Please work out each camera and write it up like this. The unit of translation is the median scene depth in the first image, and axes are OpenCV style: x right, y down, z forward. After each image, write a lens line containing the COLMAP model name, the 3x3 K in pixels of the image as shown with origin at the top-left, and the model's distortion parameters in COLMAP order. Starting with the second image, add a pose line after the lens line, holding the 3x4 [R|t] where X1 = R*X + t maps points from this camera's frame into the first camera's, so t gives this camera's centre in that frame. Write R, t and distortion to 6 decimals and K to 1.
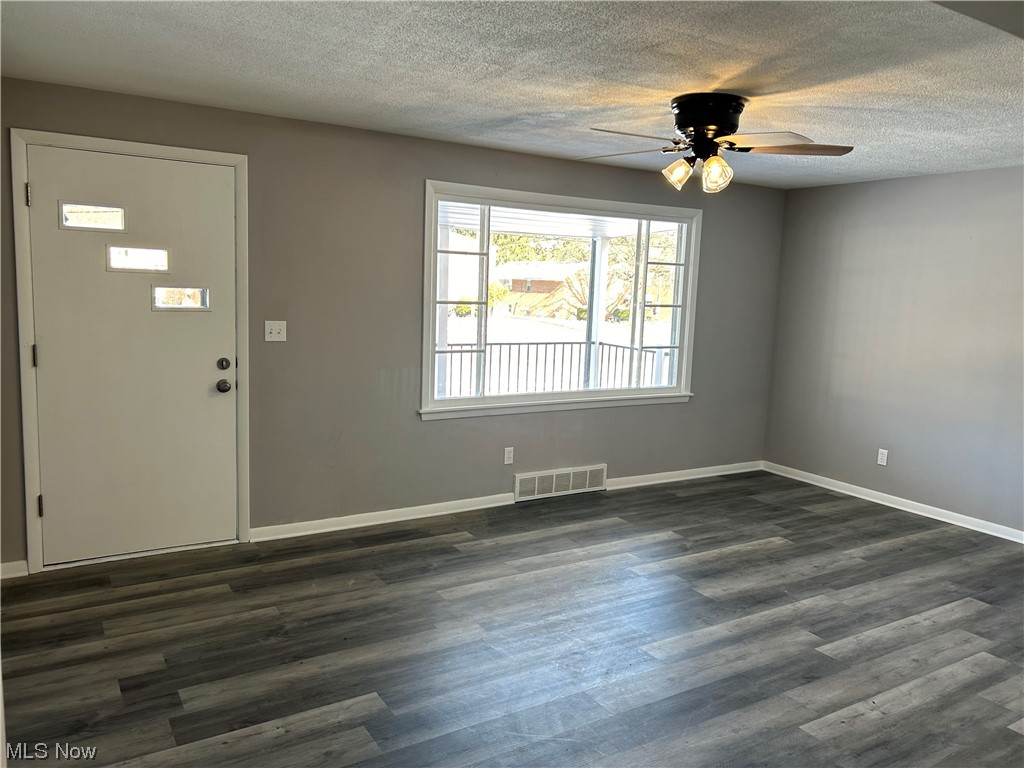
lens RADIAL K [[771.4, 0, 510.8], [0, 771.4, 384.5], [0, 0, 1]] dist [0.033470, -0.024904]
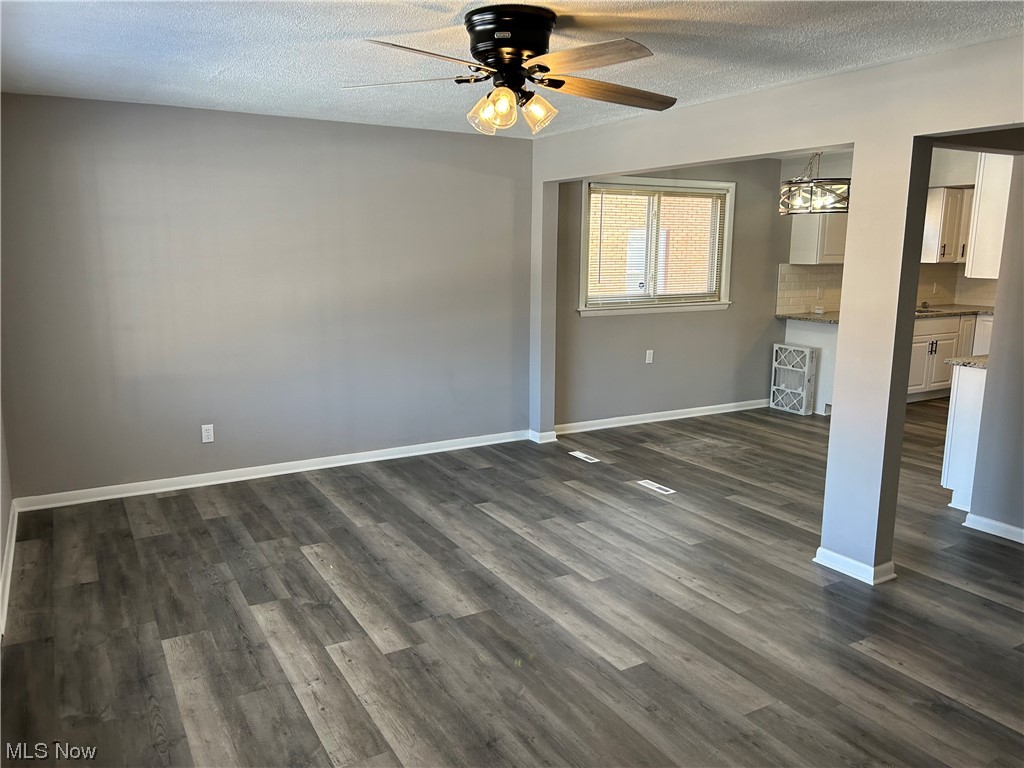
lens RADIAL K [[771.4, 0, 508.3], [0, 771.4, 382.9], [0, 0, 1]] dist [0.033470, -0.024904]
pose [[0.026813, -0.214141, 0.976435, -0.441311], [0.133907, 0.968752, 0.208779, -0.123260], [-0.990631, 0.125153, 0.054650, 0.743028]]
